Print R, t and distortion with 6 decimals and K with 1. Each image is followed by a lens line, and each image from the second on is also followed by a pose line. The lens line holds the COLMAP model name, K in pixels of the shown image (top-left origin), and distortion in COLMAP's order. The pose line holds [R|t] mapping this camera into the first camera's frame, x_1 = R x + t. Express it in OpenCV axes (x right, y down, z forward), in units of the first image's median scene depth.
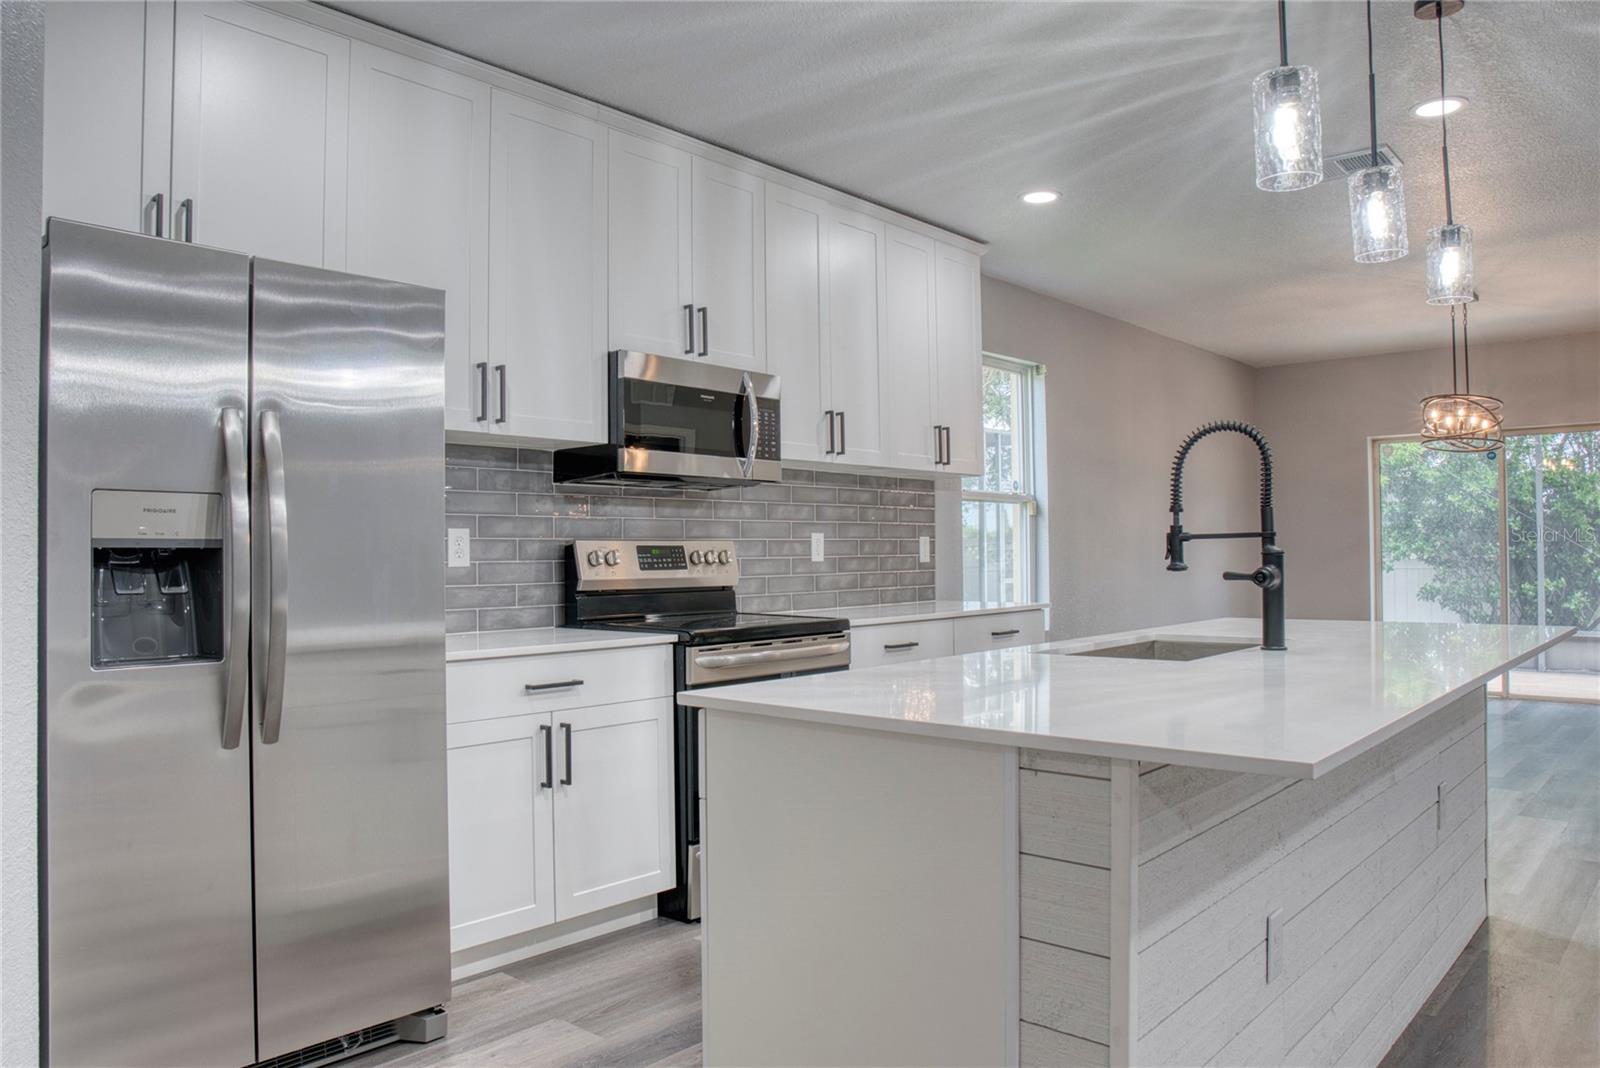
lens RADIAL K [[1128.8, 0, 793.5], [0, 1128.8, 533.5], [0, 0, 1]] dist [-0.100577, 0.058787]
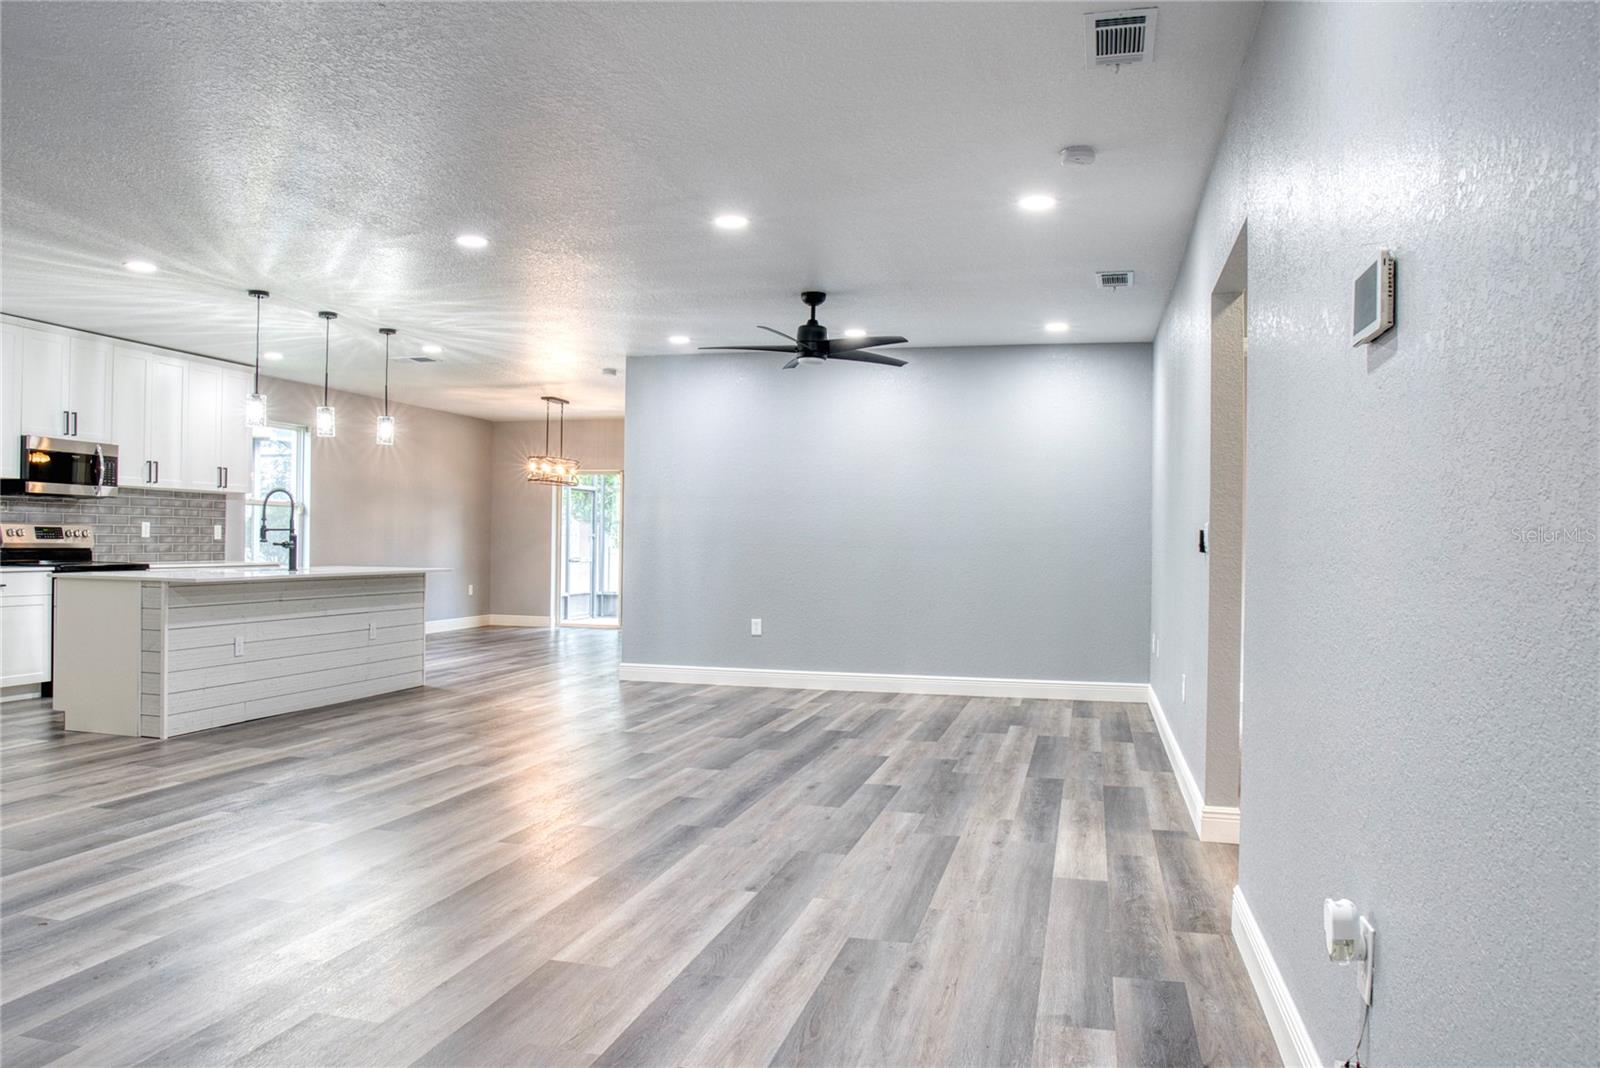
lens RADIAL K [[1128.8, 0, 793.3], [0, 1128.8, 534.7], [0, 0, 1]] dist [-0.100577, 0.058787]
pose [[0.892510, 0.024025, 0.450388, 0.196585], [-0.029513, 0.999551, 0.005165, -0.025178], [-0.450062, -0.017902, 0.892818, -1.365428]]
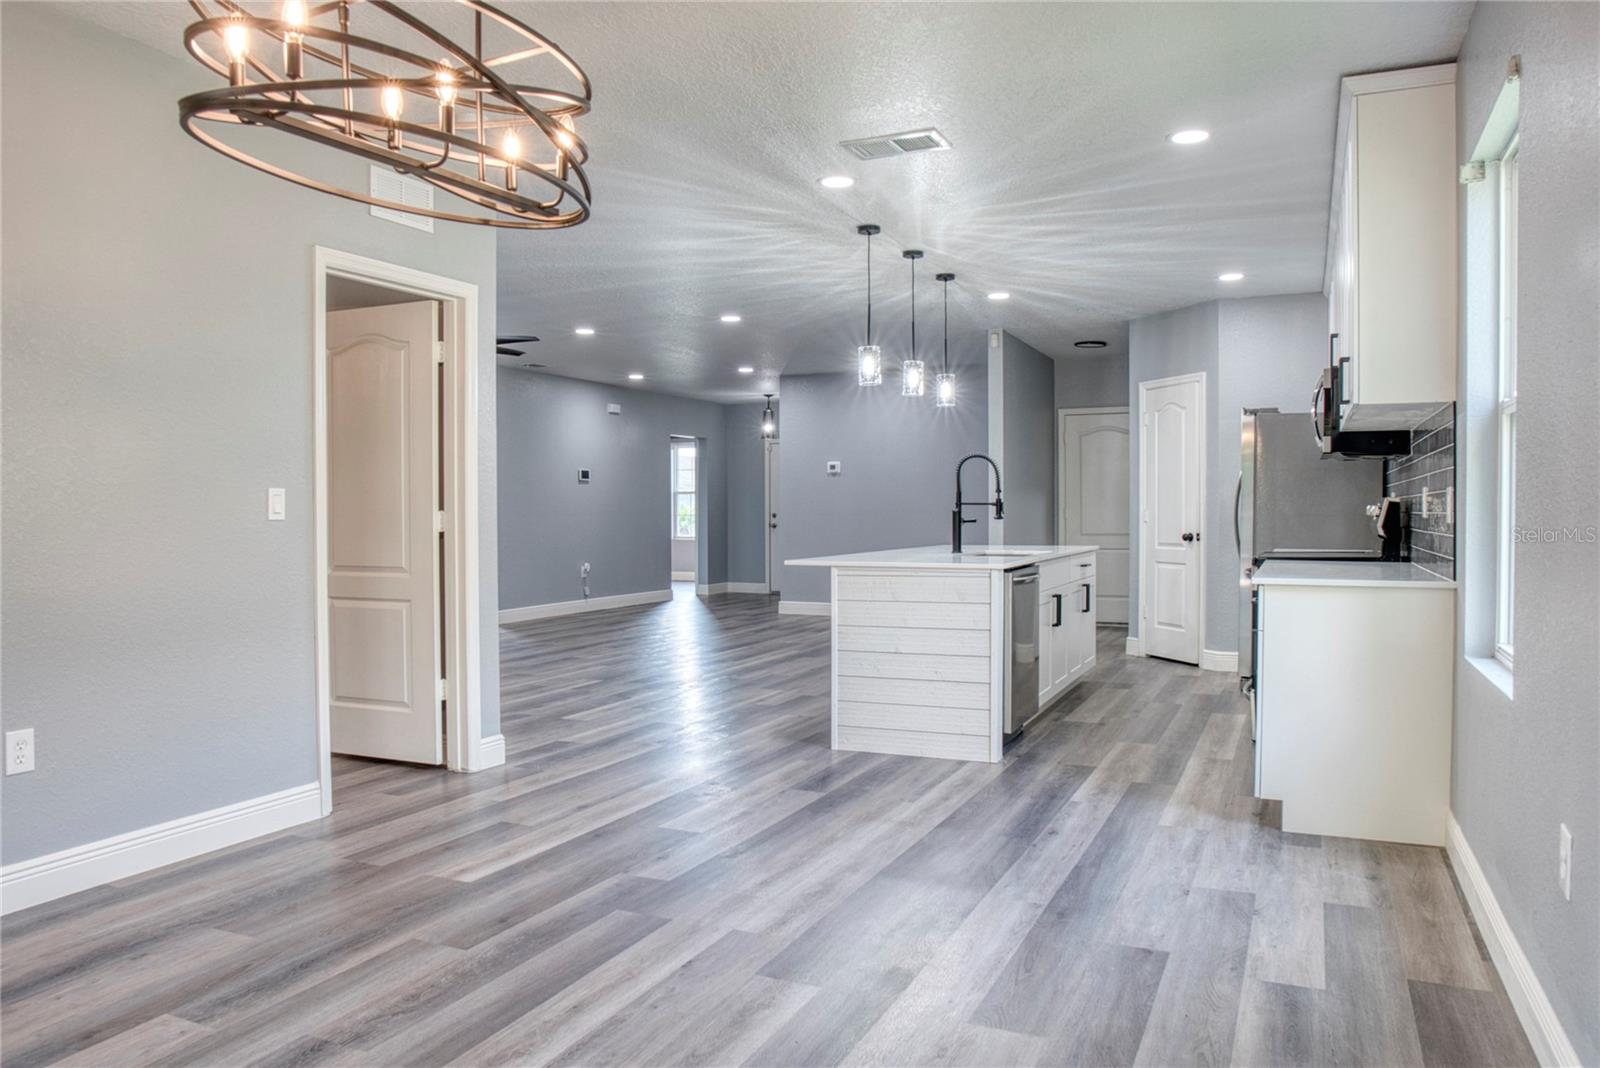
lens RADIAL K [[1128.8, 0, 798.7], [0, 1128.8, 531.4], [0, 0, 1]] dist [-0.100577, 0.058787]
pose [[-0.955869, 0.019278, -0.293158, 0.953034], [0.018978, 0.999812, 0.003865, 0.028151], [0.293178, -0.001869, -0.956056, 2.091305]]
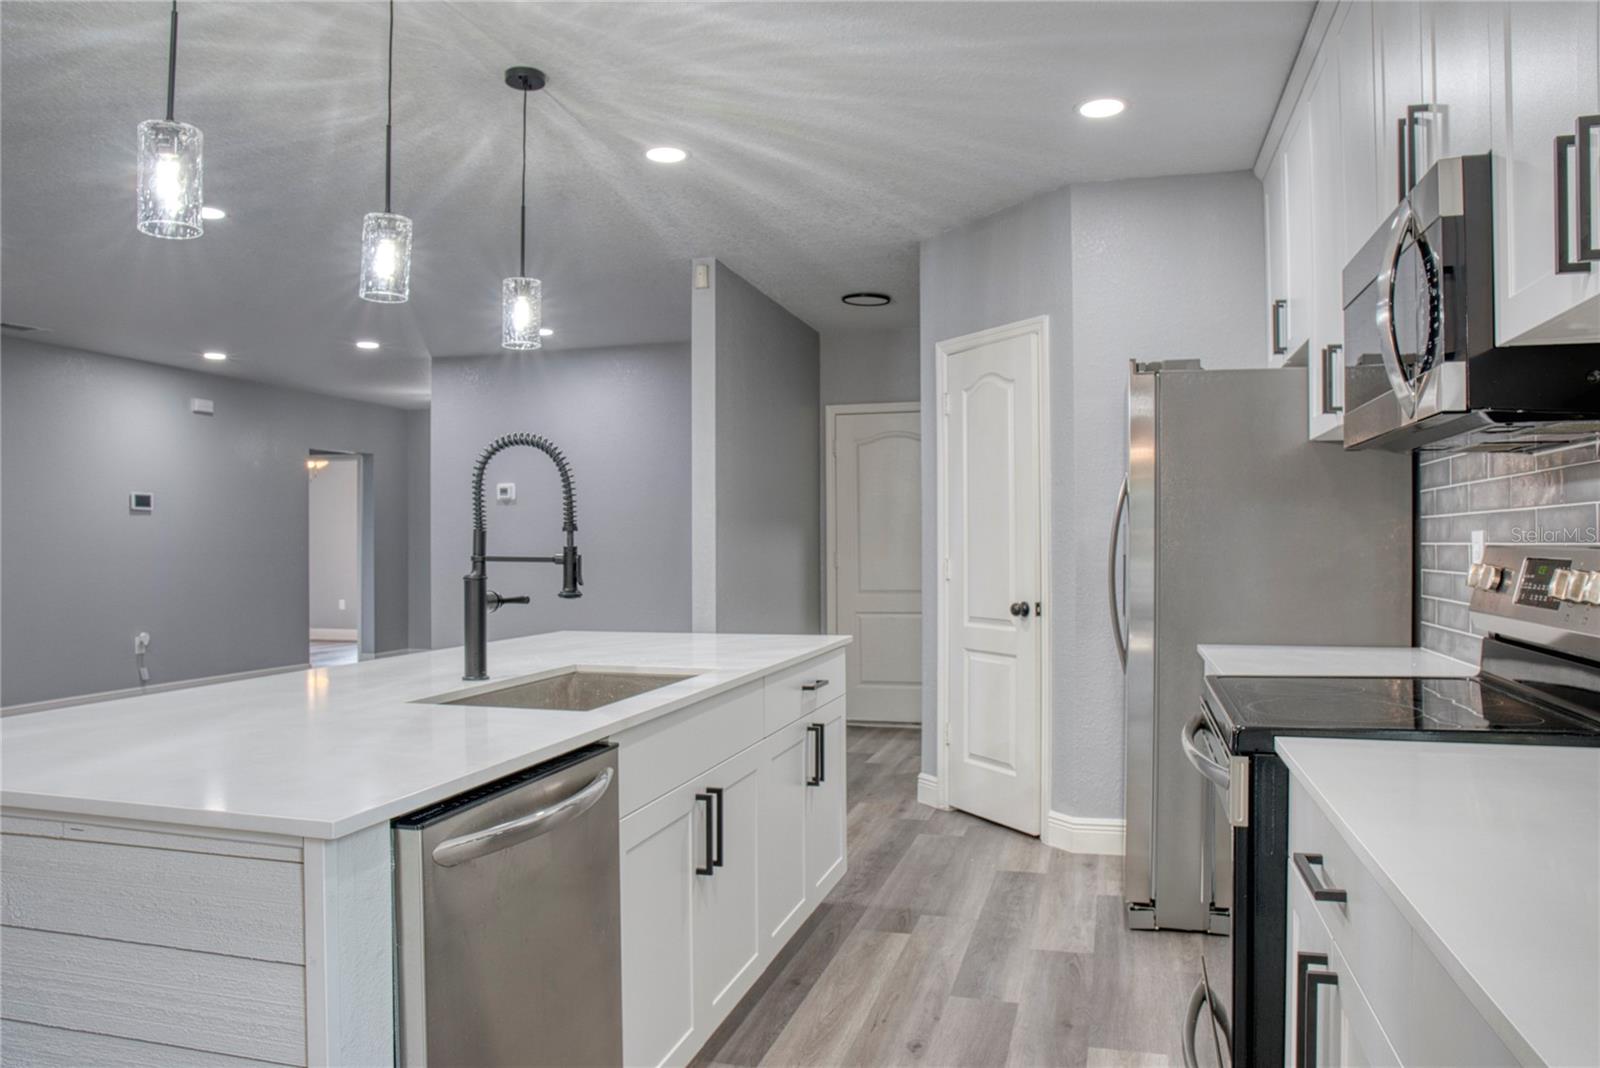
lens RADIAL K [[1128.8, 0, 789.3], [0, 1128.8, 530.6], [0, 0, 1]] dist [-0.100577, 0.058787]
pose [[-0.902639, 0.008413, -0.430316, 0.396378], [0.021226, 0.999463, -0.024983, 0.003680], [0.429874, -0.031685, -0.902333, 1.307887]]
